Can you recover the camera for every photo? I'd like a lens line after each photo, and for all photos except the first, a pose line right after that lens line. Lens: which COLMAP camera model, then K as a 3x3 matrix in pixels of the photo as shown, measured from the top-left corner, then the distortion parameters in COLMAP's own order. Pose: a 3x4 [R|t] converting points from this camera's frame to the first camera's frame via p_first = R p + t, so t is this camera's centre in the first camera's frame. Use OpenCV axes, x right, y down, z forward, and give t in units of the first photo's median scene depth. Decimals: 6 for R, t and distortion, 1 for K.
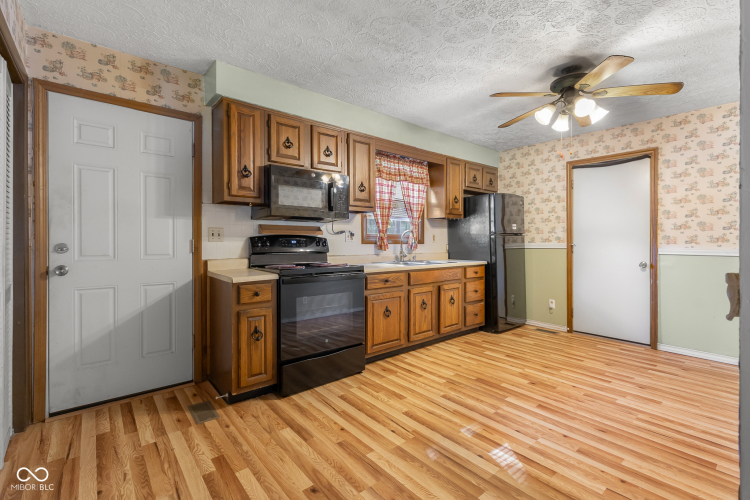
lens RADIAL K [[333.7, 0, 381.4], [0, 333.7, 245.0], [0, 0, 1]] dist [-0.004090, 0.001238]
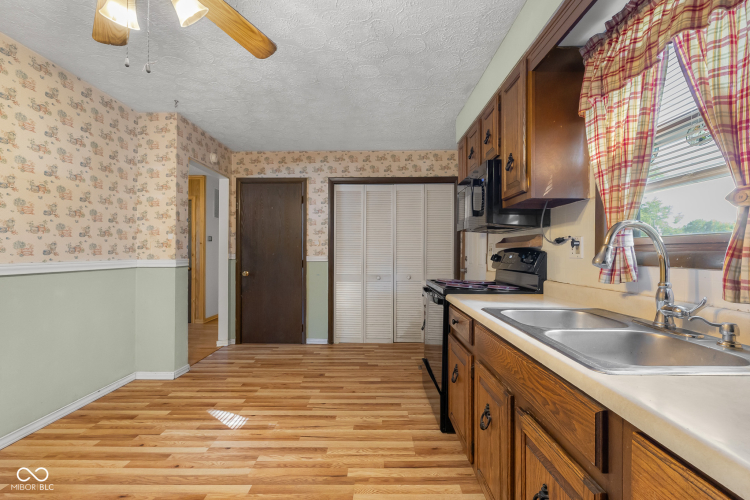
lens RADIAL K [[333.7, 0, 375.2], [0, 333.7, 250.9], [0, 0, 1]] dist [-0.004090, 0.001238]
pose [[-0.655119, -0.006204, -0.755500, 0.599556], [-0.008498, 0.999964, -0.000842, -0.020384], [0.755478, 0.005869, -0.655148, 1.354279]]
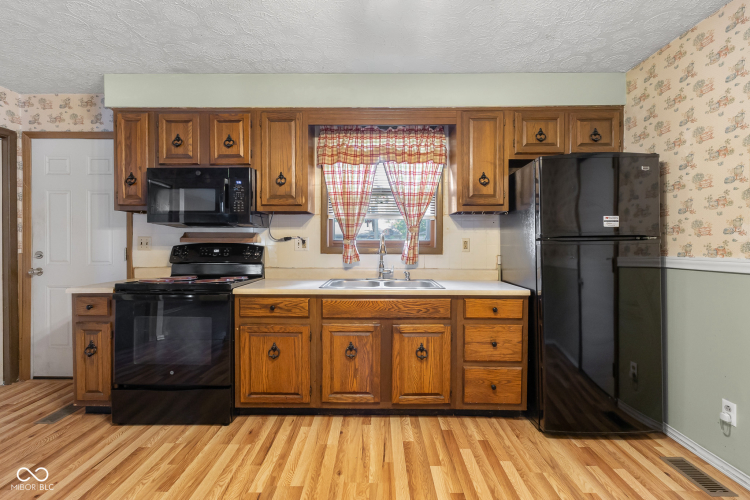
lens RADIAL K [[333.7, 0, 376.1], [0, 333.7, 248.5], [0, 0, 1]] dist [-0.004090, 0.001238]
pose [[0.755505, 0.010939, -0.655051, 0.679773], [-0.007947, 0.999940, 0.007533, -0.026690], [0.655094, -0.000486, 0.755547, 0.641568]]
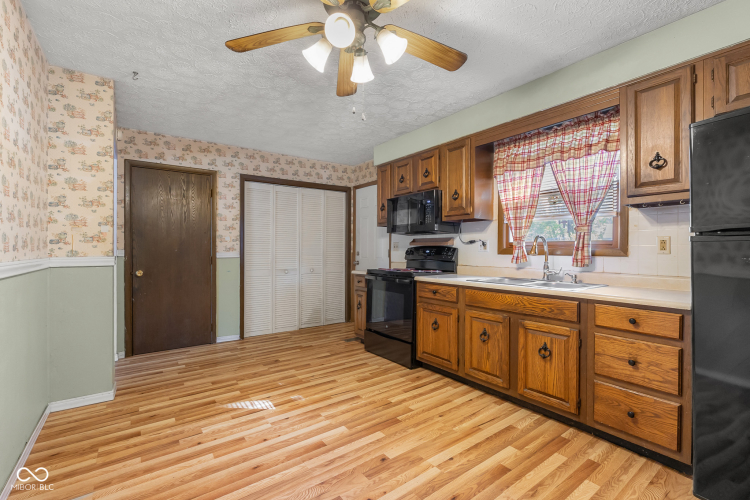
lens RADIAL K [[333.7, 0, 374.5], [0, 333.7, 252.0], [0, 0, 1]] dist [-0.004090, 0.001238]
pose [[-0.071507, 0.006243, -0.997421, 1.043282], [-0.010077, 0.999925, 0.006981, -0.014396], [0.997389, 0.010550, -0.071439, 0.942358]]
